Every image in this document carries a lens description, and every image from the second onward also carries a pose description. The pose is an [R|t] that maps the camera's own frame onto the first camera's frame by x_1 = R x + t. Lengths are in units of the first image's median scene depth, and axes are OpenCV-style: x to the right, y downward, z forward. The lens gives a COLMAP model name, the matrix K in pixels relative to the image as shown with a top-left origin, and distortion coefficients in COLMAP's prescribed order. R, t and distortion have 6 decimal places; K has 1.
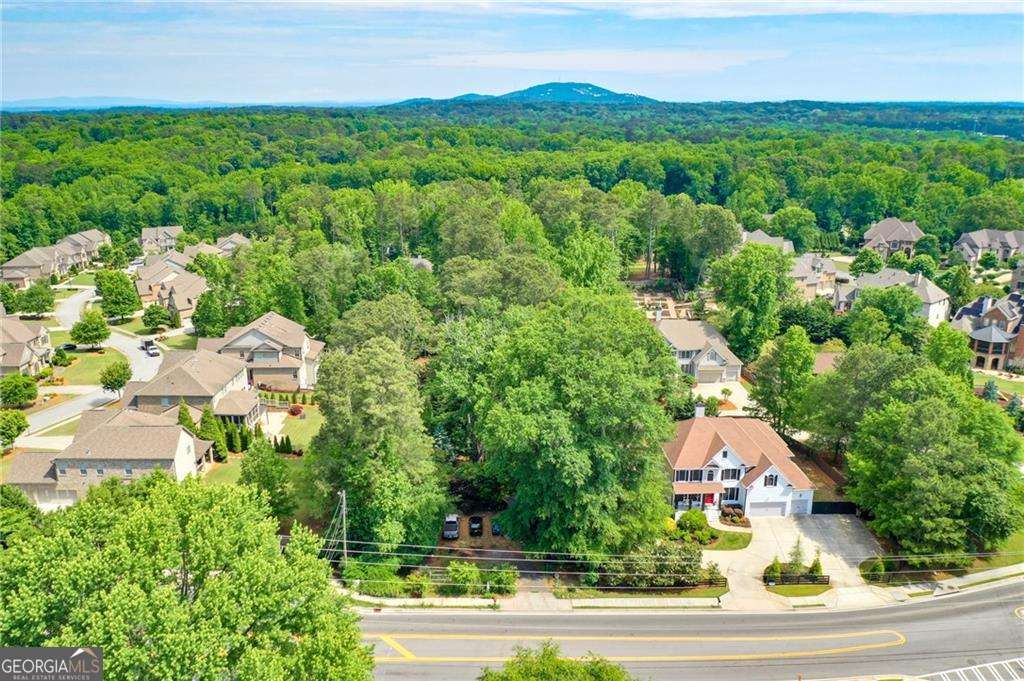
lens RADIAL K [[795.9, 0, 517.1], [0, 795.9, 339.4], [0, 0, 1]] dist [-0.013653, -0.004958]
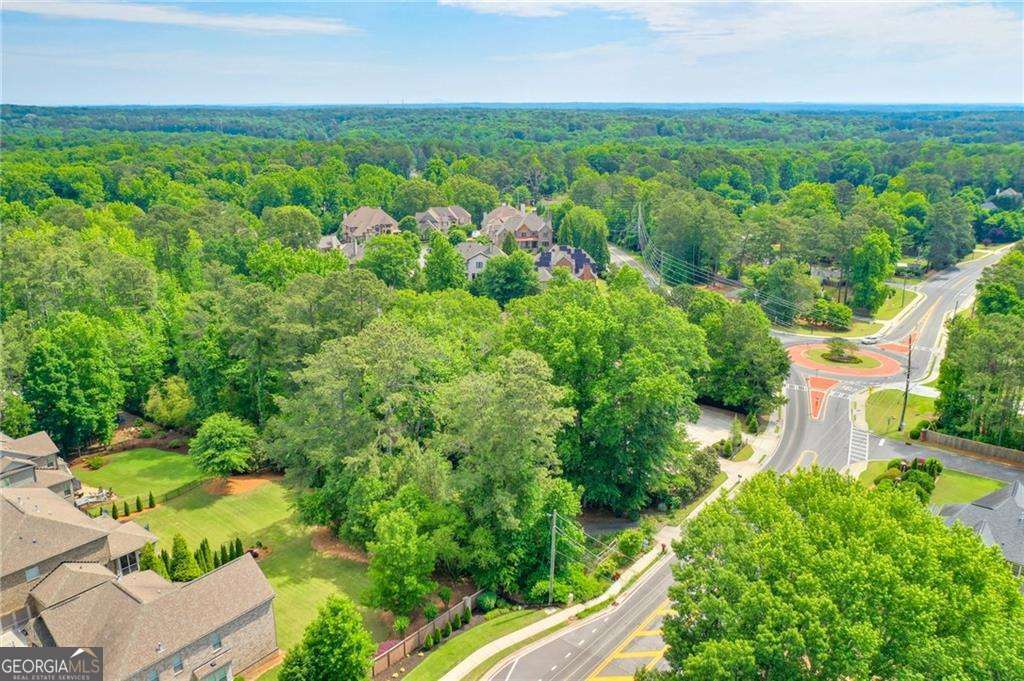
lens RADIAL K [[795.9, 0, 508.0], [0, 795.9, 340.3], [0, 0, 1]] dist [-0.013653, -0.004958]
pose [[0.612326, -0.224350, 0.758106, -0.790473], [0.226881, 0.968425, 0.103337, -0.099113], [-0.757352, 0.108724, 0.643892, 0.345271]]
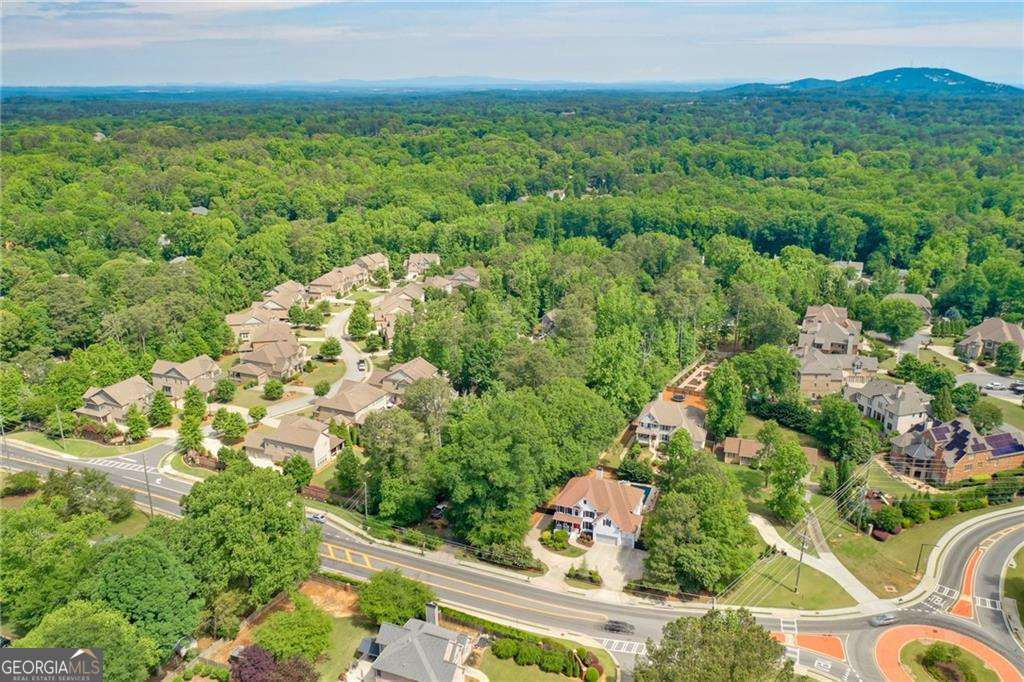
lens RADIAL K [[795.9, 0, 518.2], [0, 795.9, 341.2], [0, 0, 1]] dist [-0.013653, -0.004958]
pose [[0.919614, 0.122799, -0.373136, 0.721549], [-0.112476, 0.992425, 0.049406, -0.262284], [0.376377, -0.003466, 0.926460, -0.617045]]
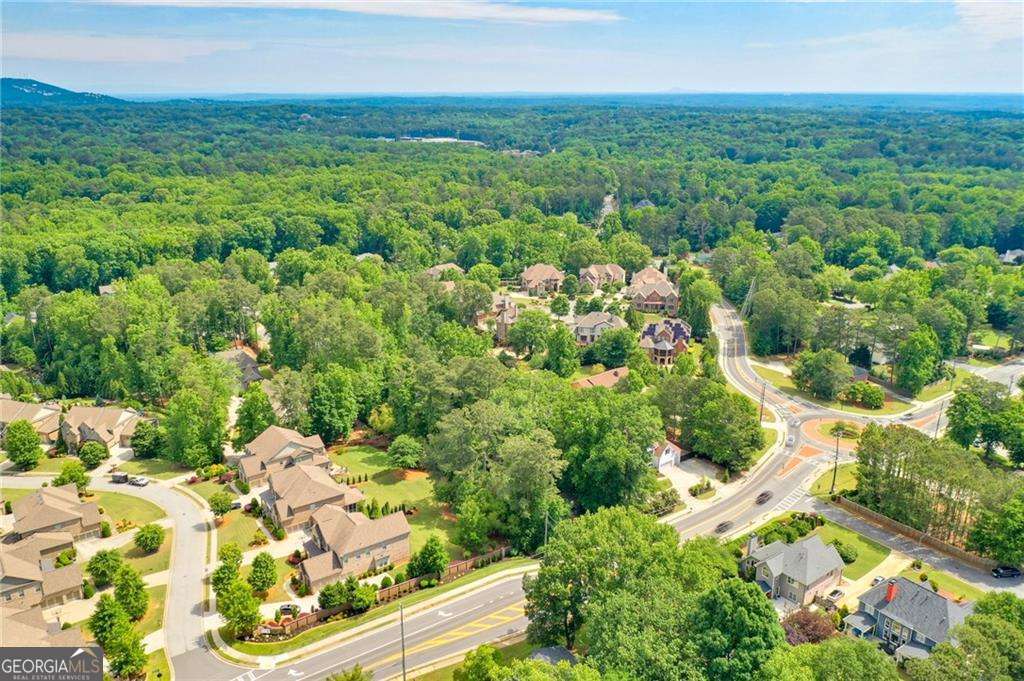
lens RADIAL K [[795.9, 0, 510.7], [0, 795.9, 346.0], [0, 0, 1]] dist [-0.013653, -0.004958]
pose [[0.808066, -0.176966, 0.561883, -1.104751], [0.165761, 0.983578, 0.071392, -0.301174], [-0.565290, 0.035449, 0.824130, -0.468913]]
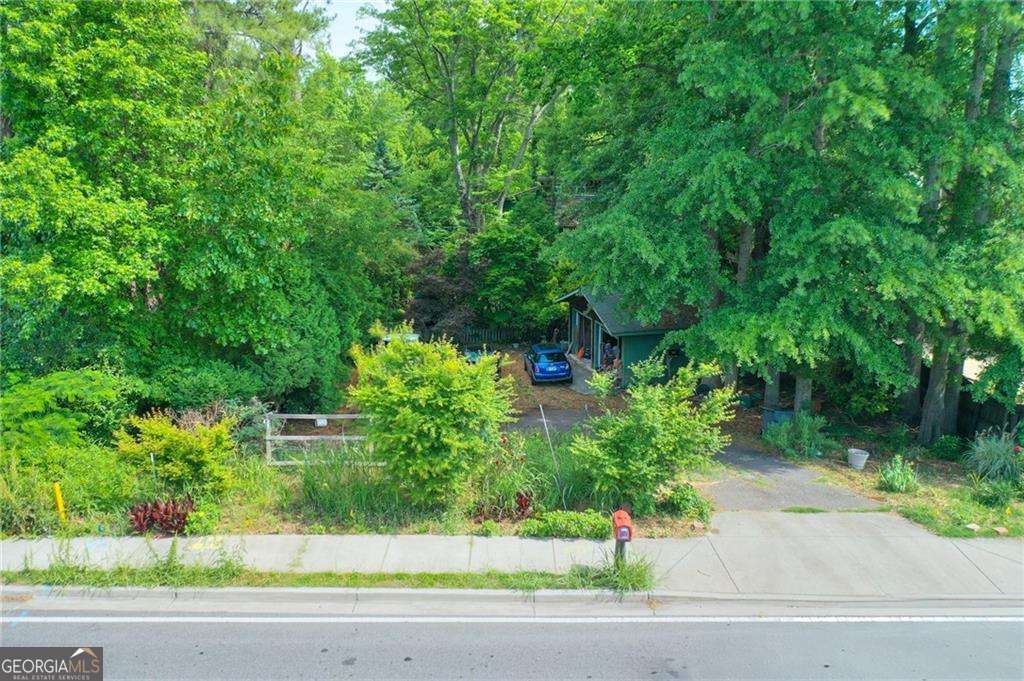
lens RADIAL K [[795.9, 0, 526.7], [0, 795.9, 327.2], [0, 0, 1]] dist [-0.013653, -0.004958]
pose [[0.999536, 0.006528, 0.029751, -0.043533], [-0.004478, 0.997643, -0.068473, 0.247939], [-0.030128, 0.068308, 0.997209, 0.697911]]
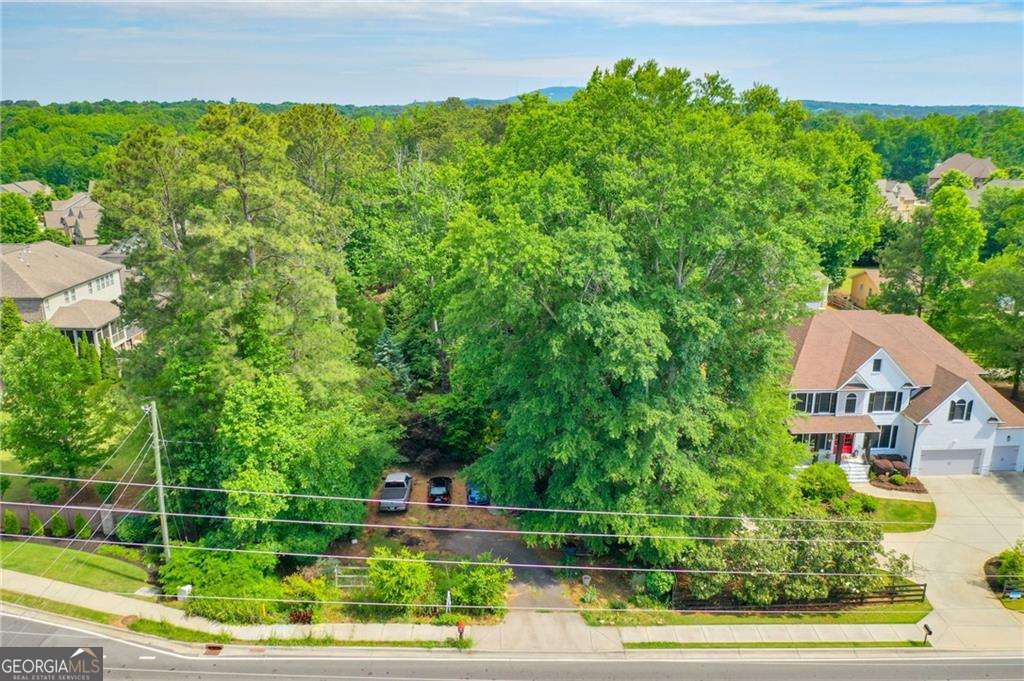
lens RADIAL K [[795.9, 0, 520.1], [0, 795.9, 332.1], [0, 0, 1]] dist [-0.013653, -0.004958]
pose [[0.999989, 0.003785, 0.002851, 0.004514], [-0.003746, 0.999897, -0.013850, 0.130495], [-0.002903, 0.013839, 0.999900, 0.435252]]
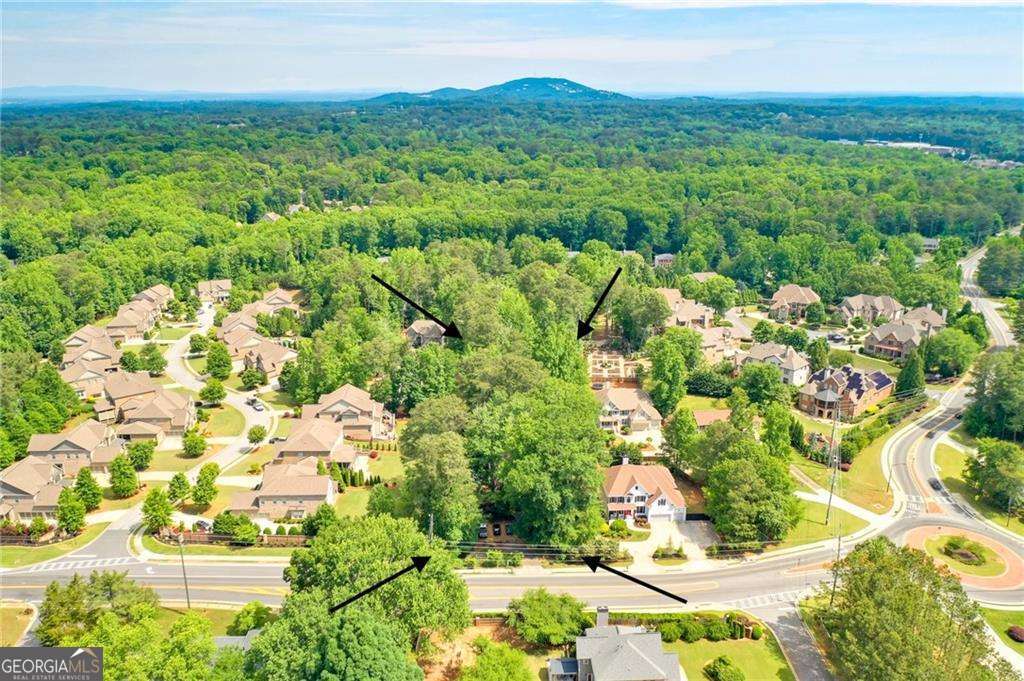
lens RADIAL K [[795.9, 0, 515.0], [0, 795.9, 337.4], [0, 0, 1]] dist [-0.013653, -0.004958]
pose [[0.999635, -0.007396, 0.025992, -0.055659], [0.007075, 0.999898, 0.012421, -0.218544], [-0.026081, -0.012233, 0.999585, -0.777602]]
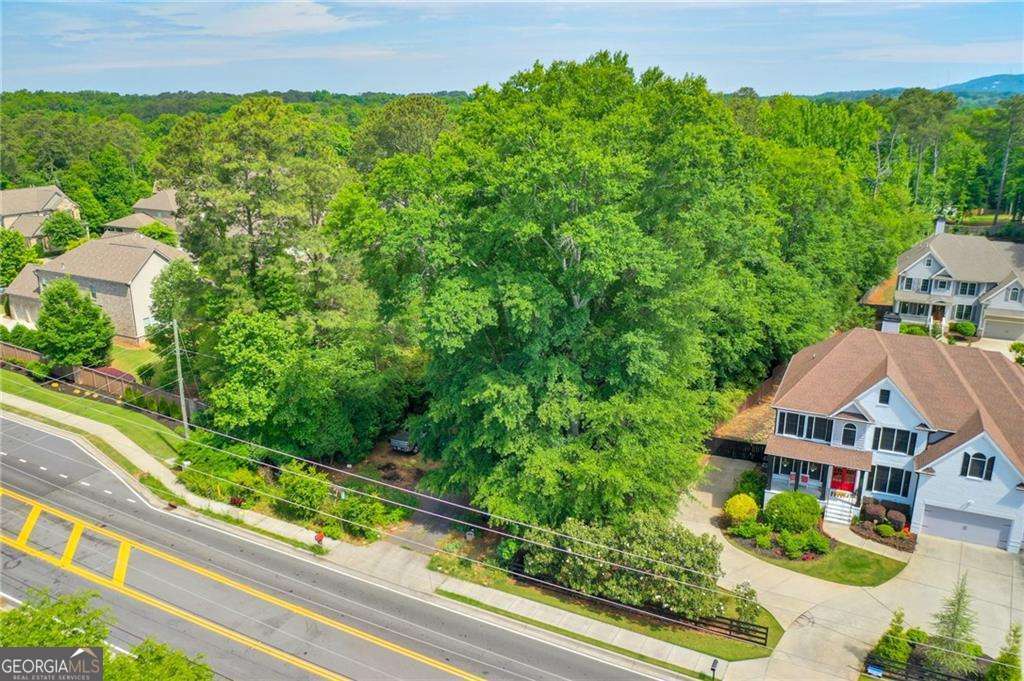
lens RADIAL K [[795.9, 0, 528.5], [0, 795.9, 344.4], [0, 0, 1]] dist [-0.013653, -0.004958]
pose [[0.887397, 0.141162, -0.438861, 0.277859], [-0.136549, 0.989732, 0.042244, 0.122751], [0.440318, 0.022439, 0.897561, 0.463348]]
